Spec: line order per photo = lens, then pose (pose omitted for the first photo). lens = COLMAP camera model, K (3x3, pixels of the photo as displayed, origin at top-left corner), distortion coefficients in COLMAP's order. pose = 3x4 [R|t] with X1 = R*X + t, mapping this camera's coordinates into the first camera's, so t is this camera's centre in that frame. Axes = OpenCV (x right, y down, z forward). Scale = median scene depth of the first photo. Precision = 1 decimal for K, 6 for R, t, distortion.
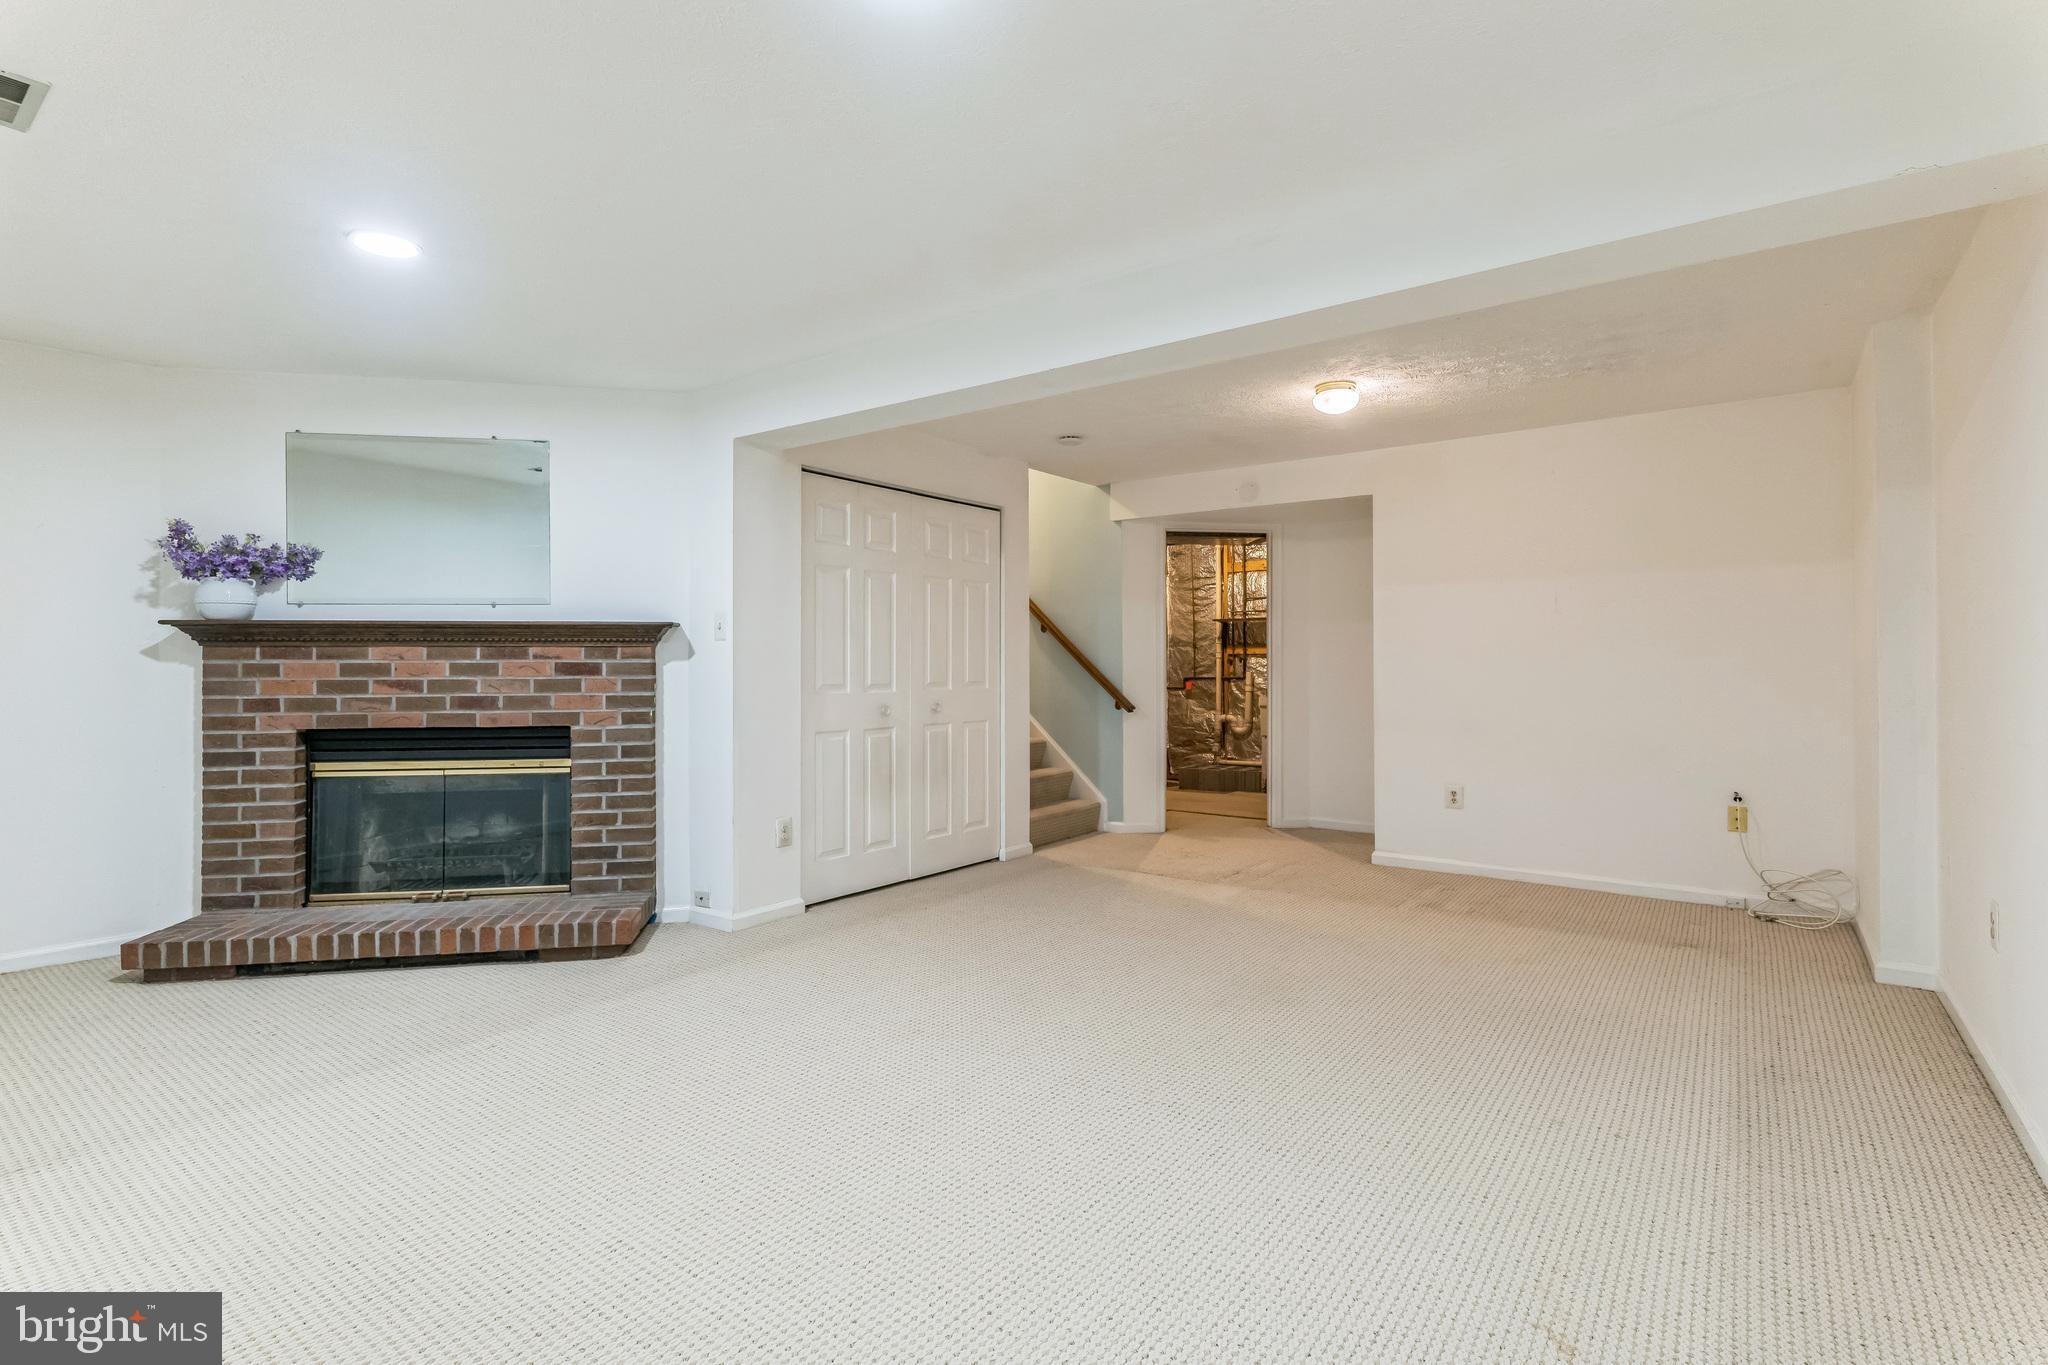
lens RADIAL K [[963.0, 0, 1021.4], [0, 963.0, 675.8], [0, 0, 1]] dist [-0.002497, 0.001360]
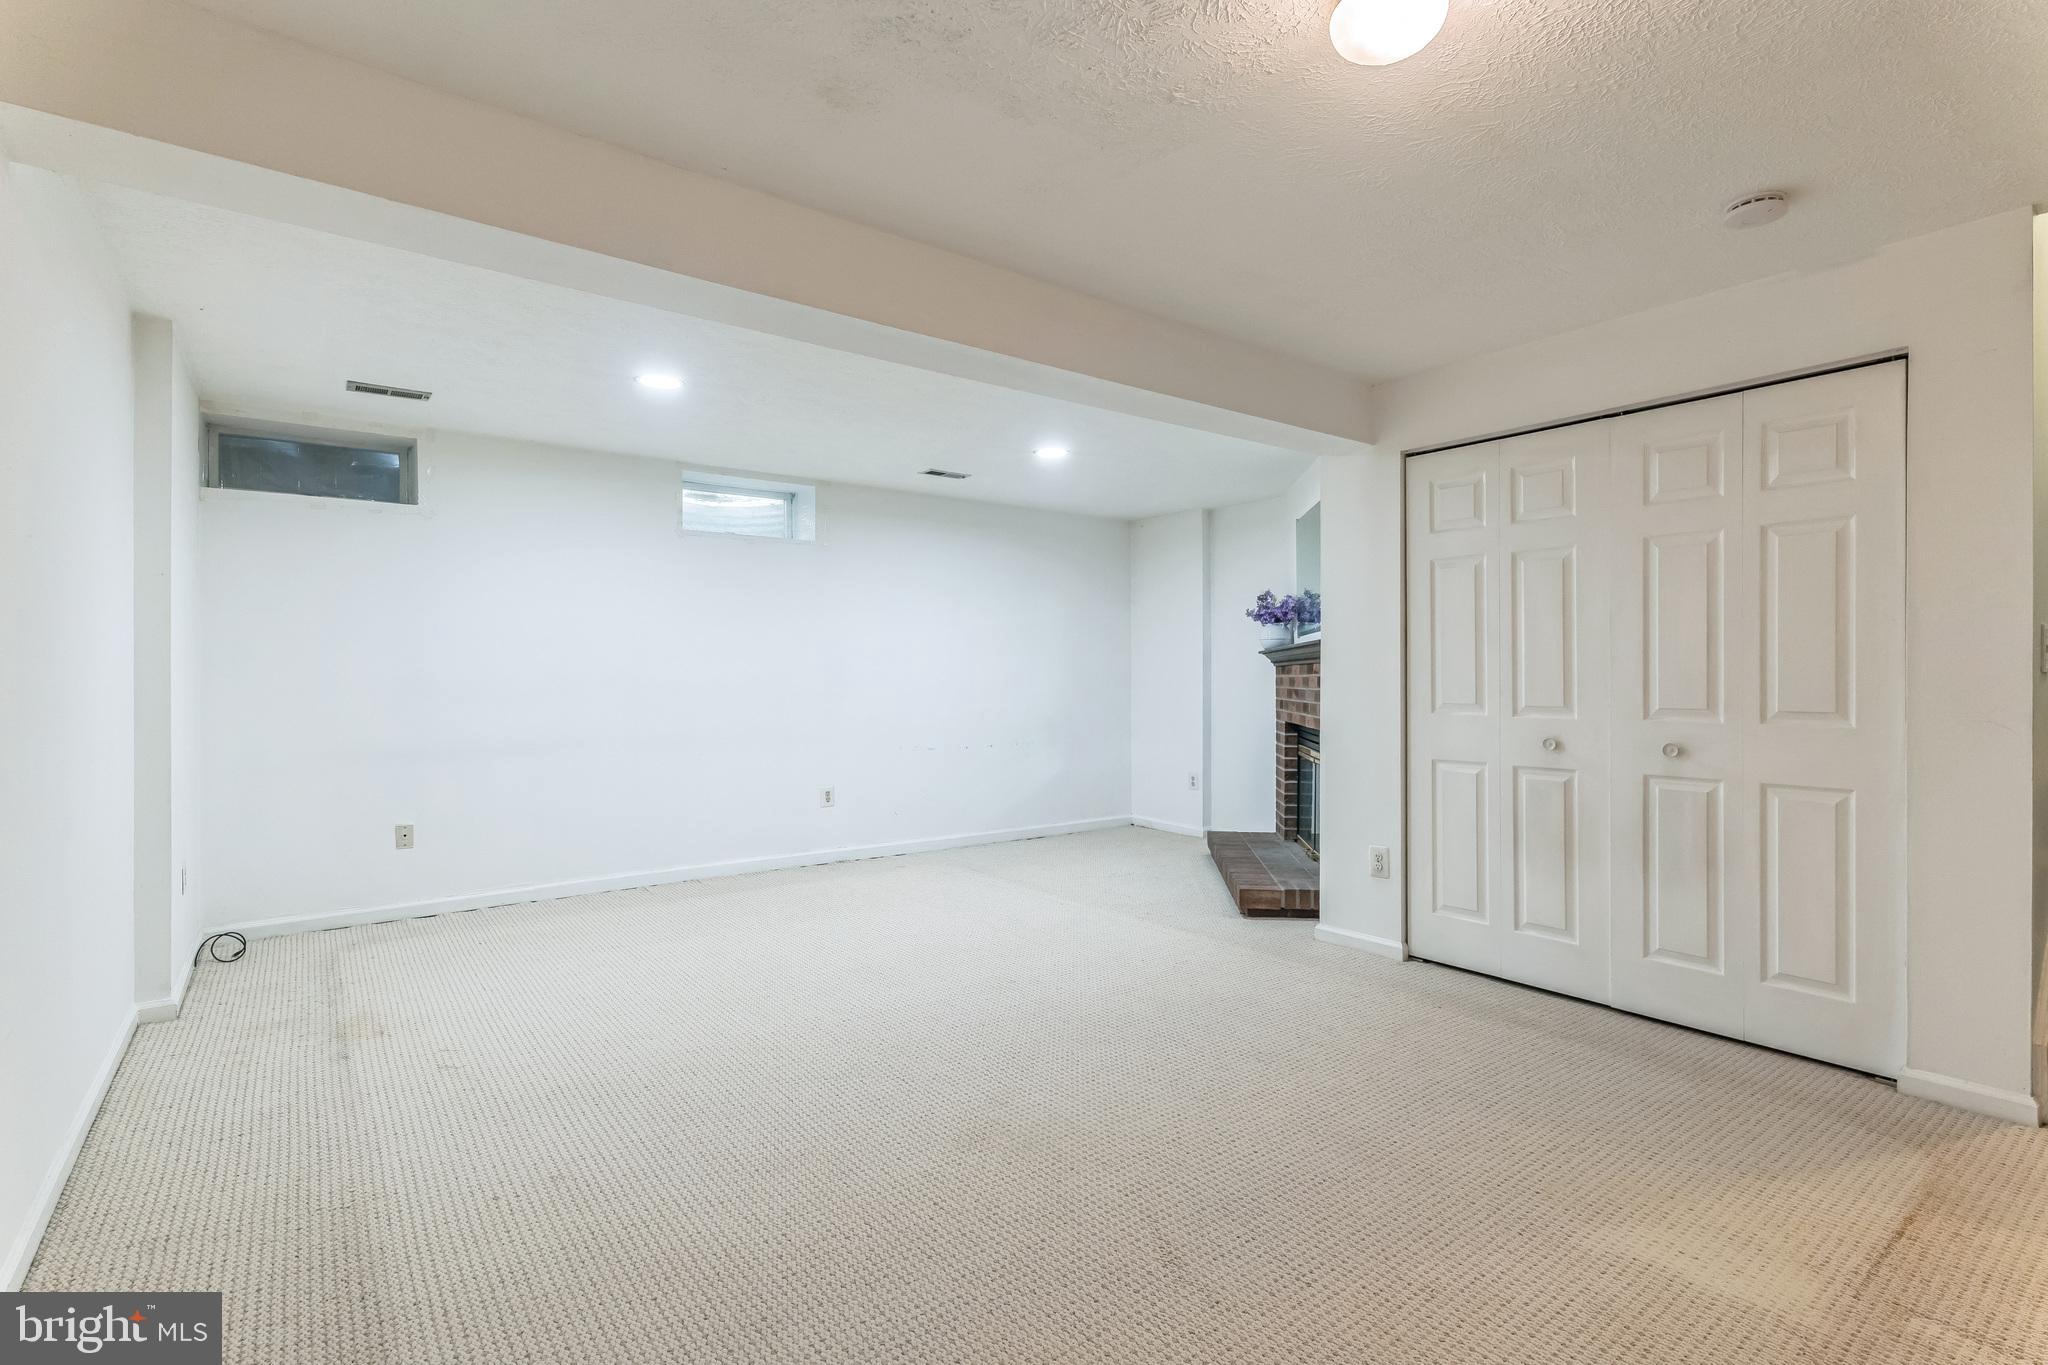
lens RADIAL K [[963.0, 0, 1021.4], [0, 963.0, 677.5], [0, 0, 1]] dist [-0.002497, 0.001360]
pose [[-0.279518, 0.001349, -0.960140, 0.644018], [-0.006262, 0.999975, 0.003228, -0.012361], [0.960120, 0.006914, -0.279502, 0.821142]]
